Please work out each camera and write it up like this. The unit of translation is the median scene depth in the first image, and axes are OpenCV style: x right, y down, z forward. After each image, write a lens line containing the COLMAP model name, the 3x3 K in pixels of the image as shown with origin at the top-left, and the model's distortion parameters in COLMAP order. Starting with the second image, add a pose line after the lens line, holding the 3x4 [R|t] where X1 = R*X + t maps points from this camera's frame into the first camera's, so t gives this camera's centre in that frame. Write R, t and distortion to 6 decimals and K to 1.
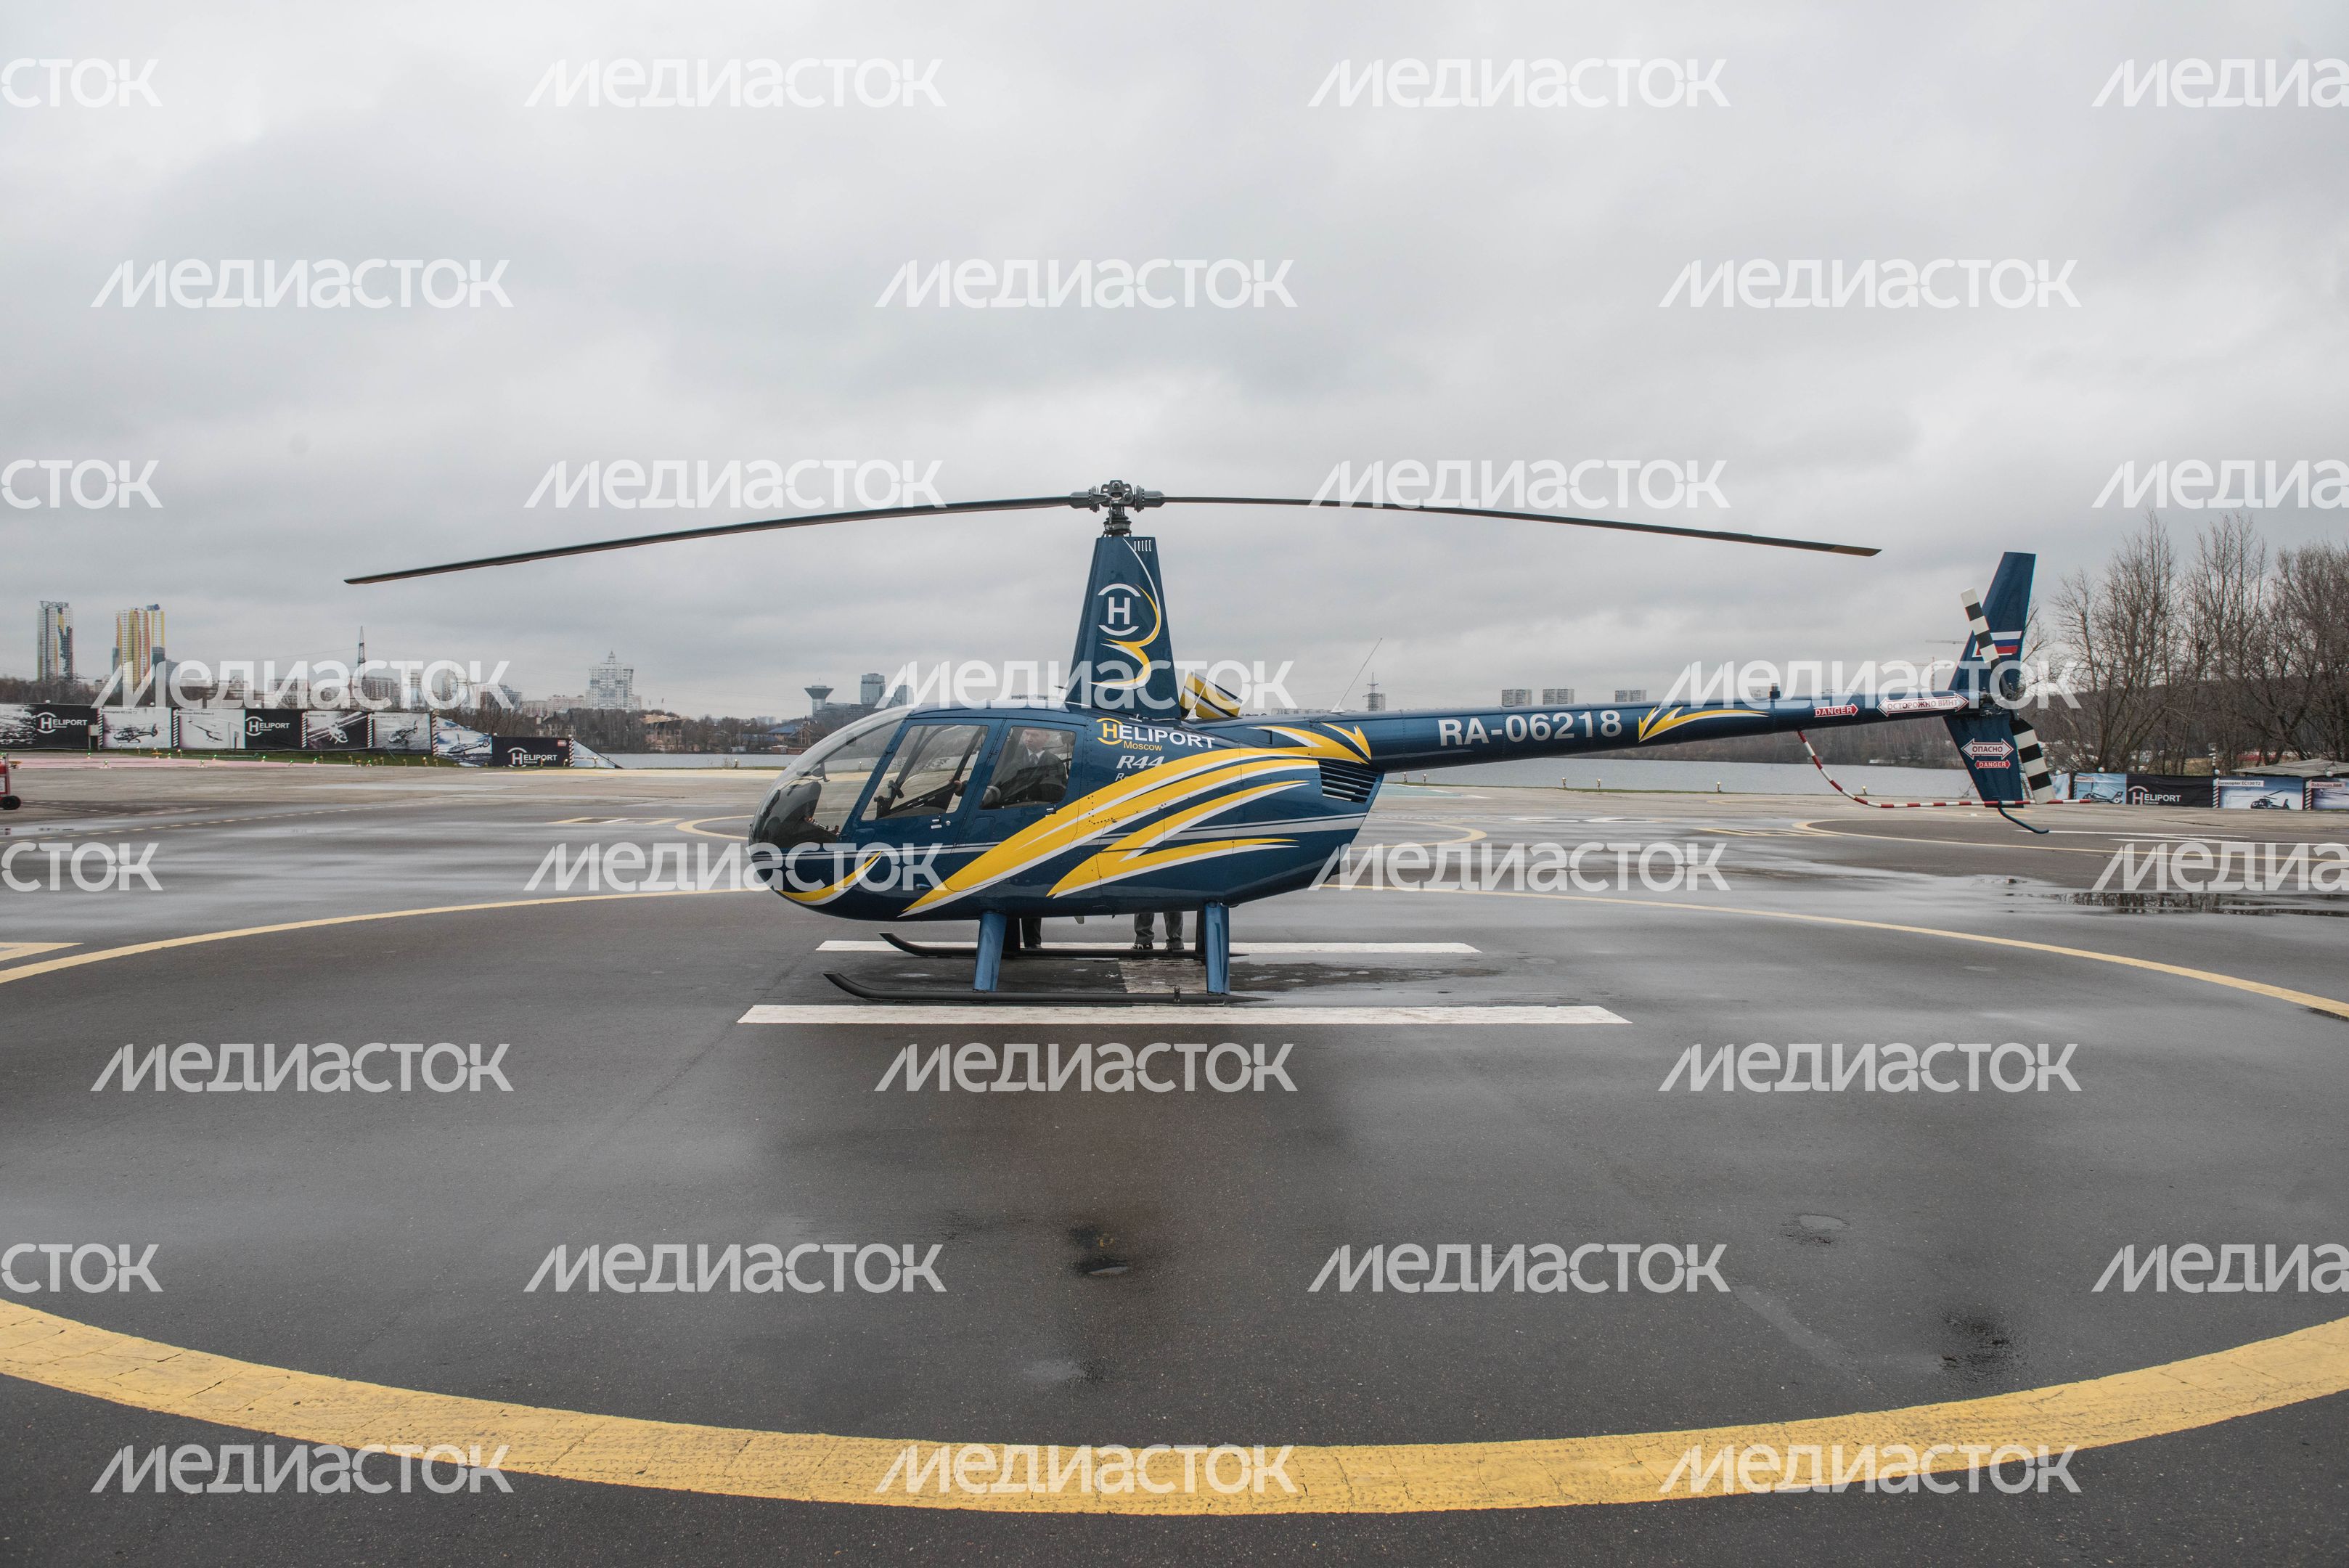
lens RADIAL K [[1589.4, 0, 1173.2], [0, 1589.4, 776.4], [0, 0, 1]] dist [-0.048903, -0.003881]
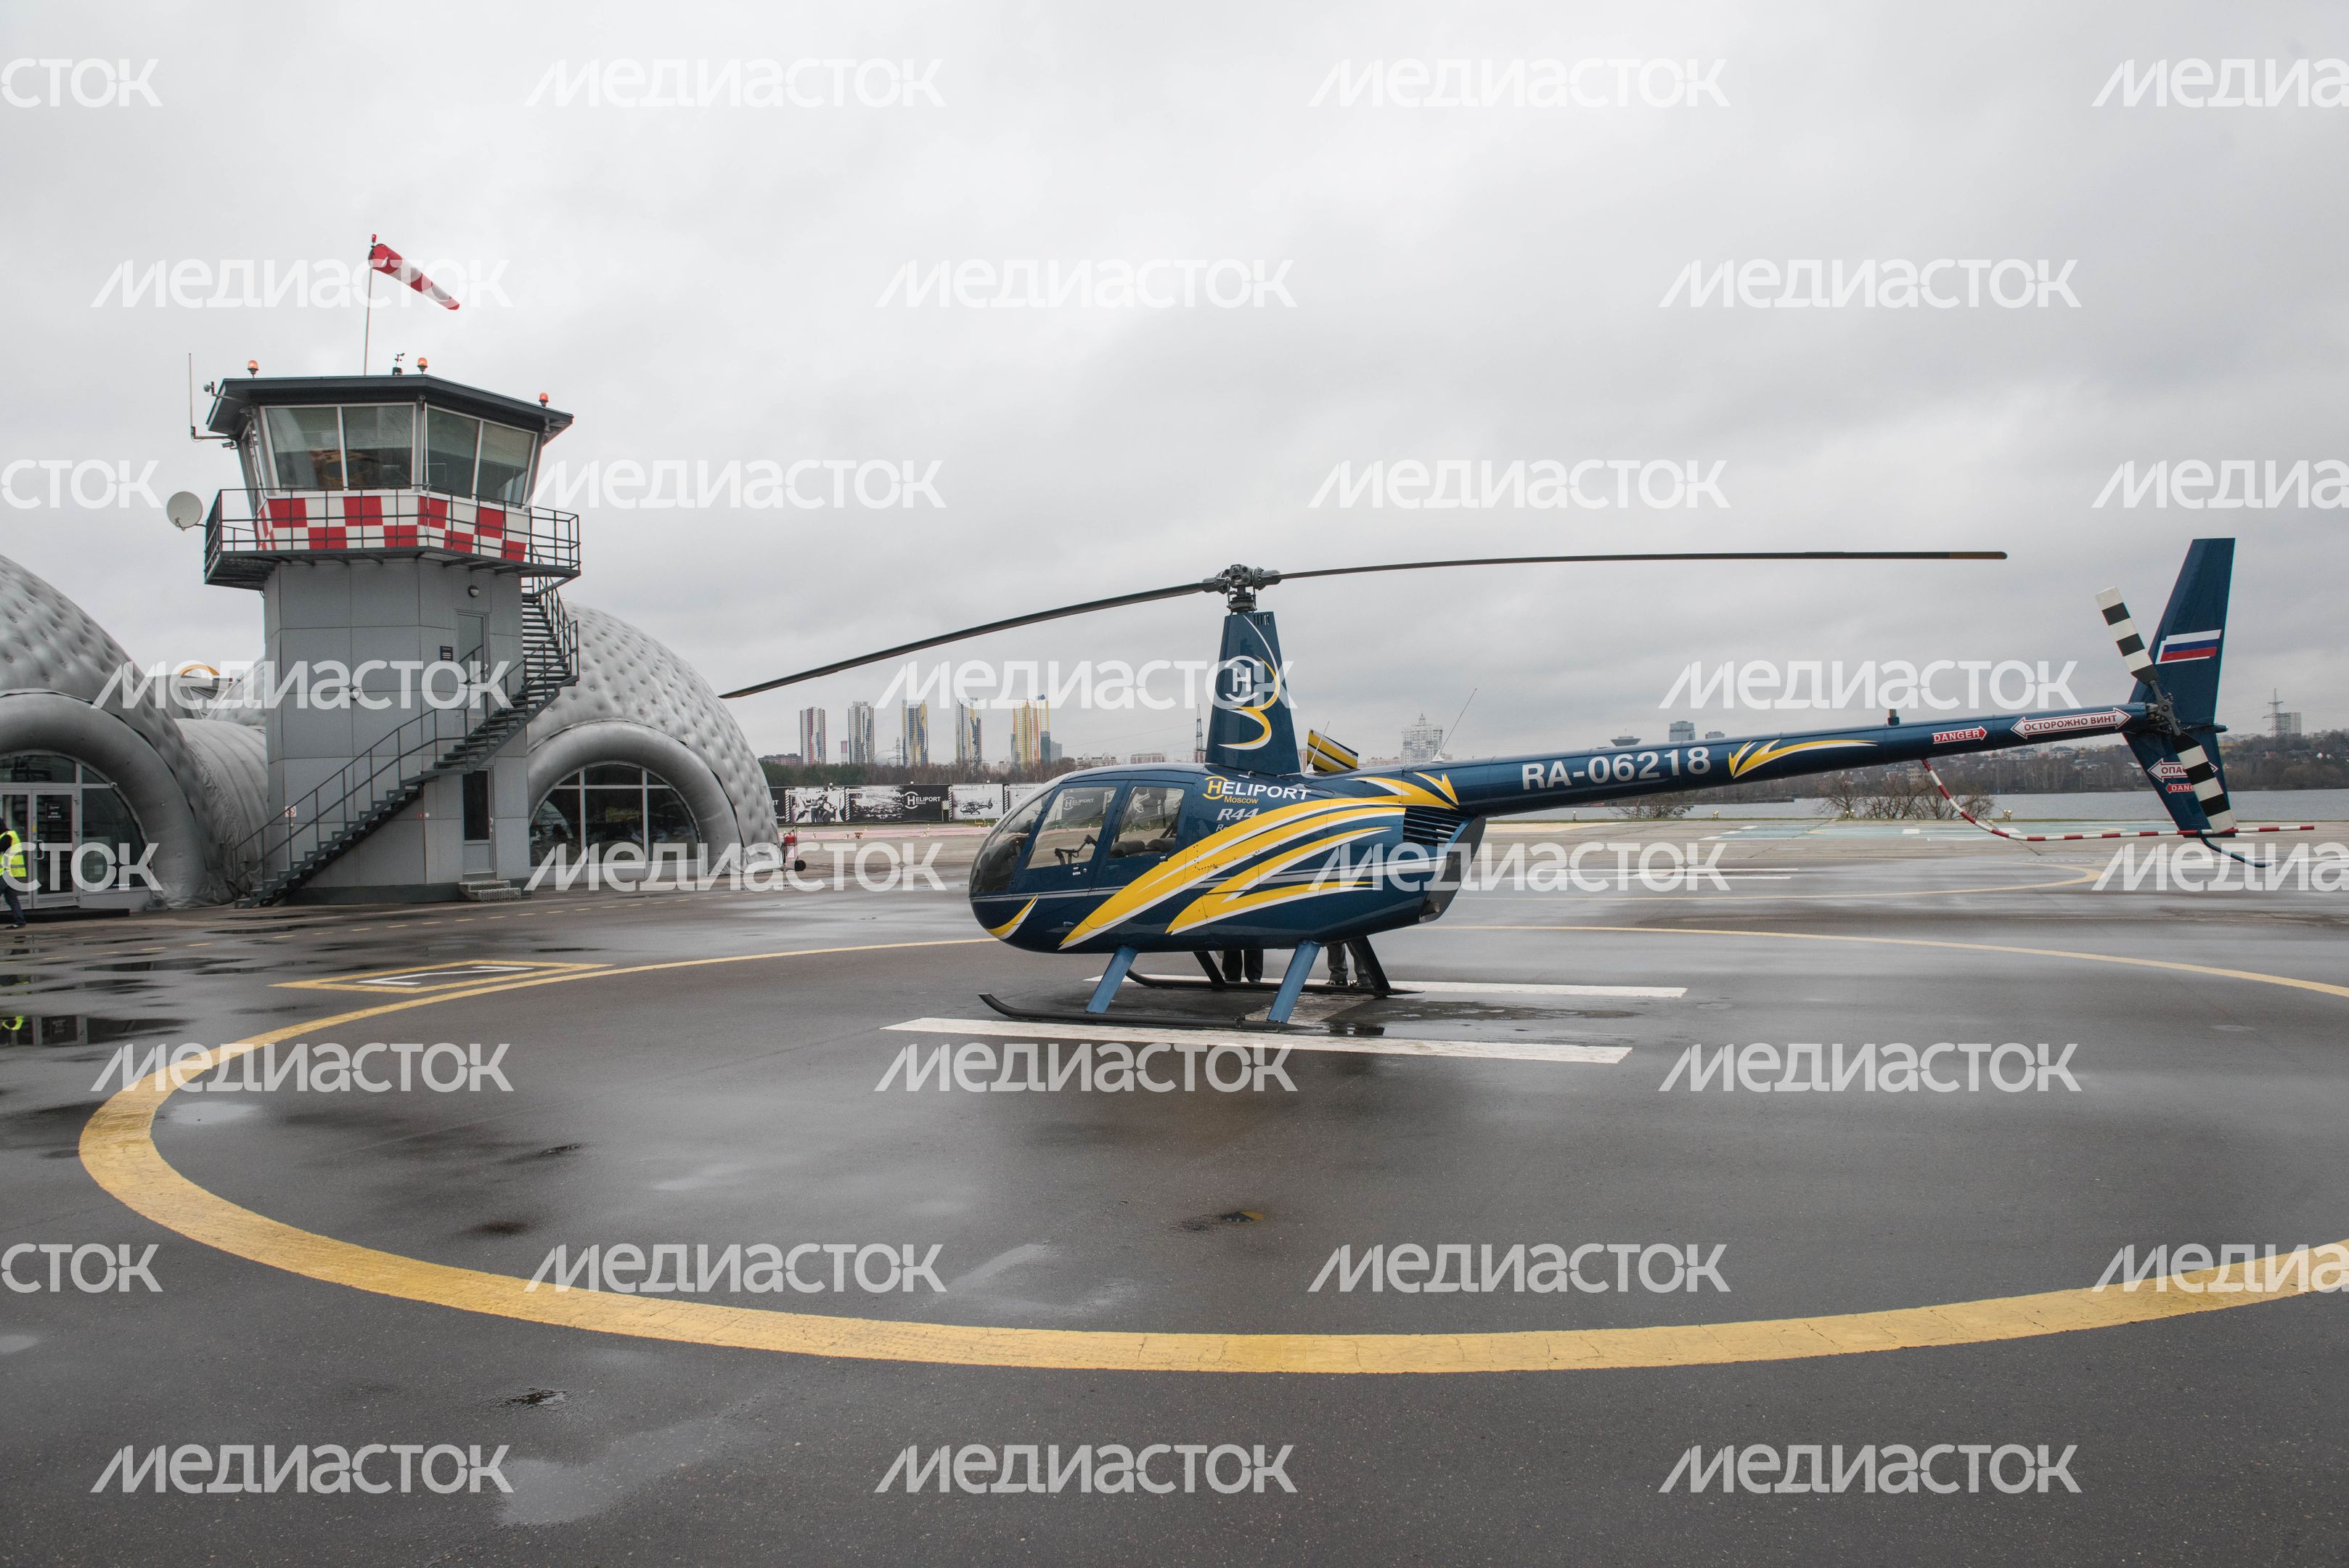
lens RADIAL K [[1589.4, 0, 1187.2], [0, 1589.4, 779.8], [0, 0, 1]] dist [-0.048903, -0.003881]
pose [[0.880841, -0.038334, -0.471858, 0.459440], [0.023544, 0.999030, -0.037210, 0.007299], [0.472827, 0.021667, 0.880889, -0.007953]]
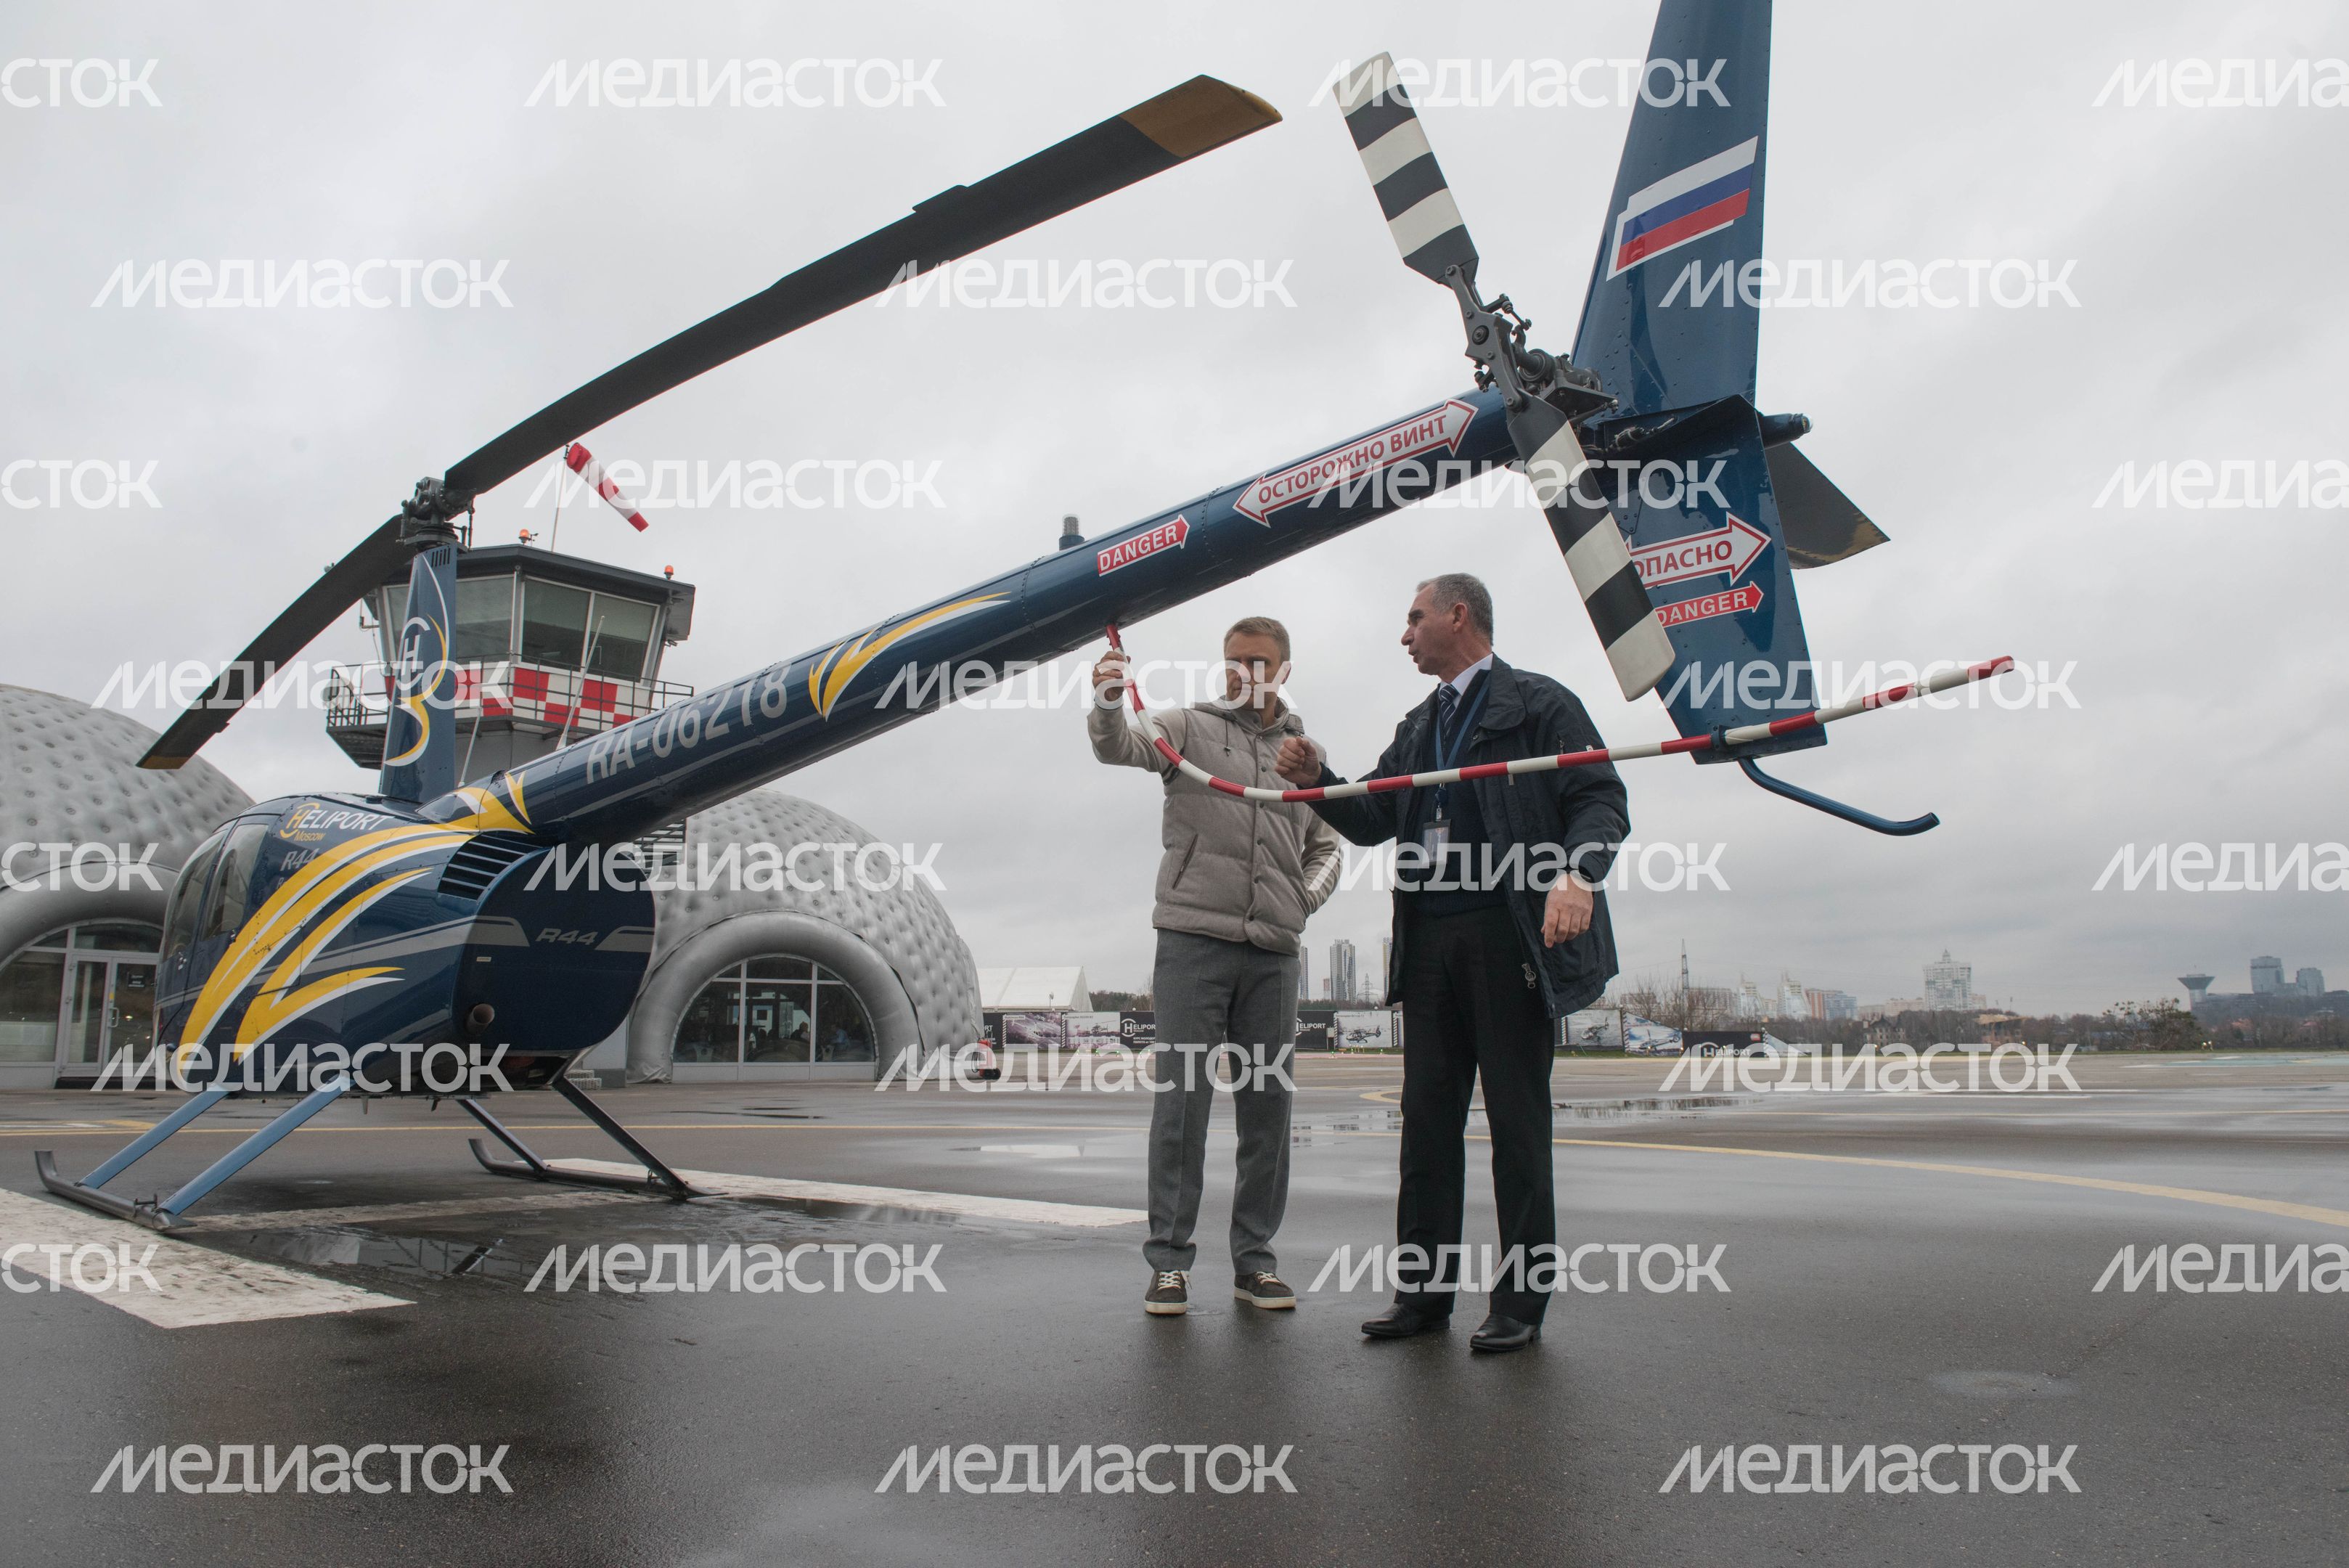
lens RADIAL K [[1589.4, 0, 1189.7], [0, 1589.4, 793.3], [0, 0, 1]] dist [-0.048903, -0.003881]
pose [[0.700886, -0.129004, -0.701510, 0.678865], [-0.000482, 0.983423, -0.181327, 0.079498], [0.713273, 0.127427, 0.689205, 0.775554]]
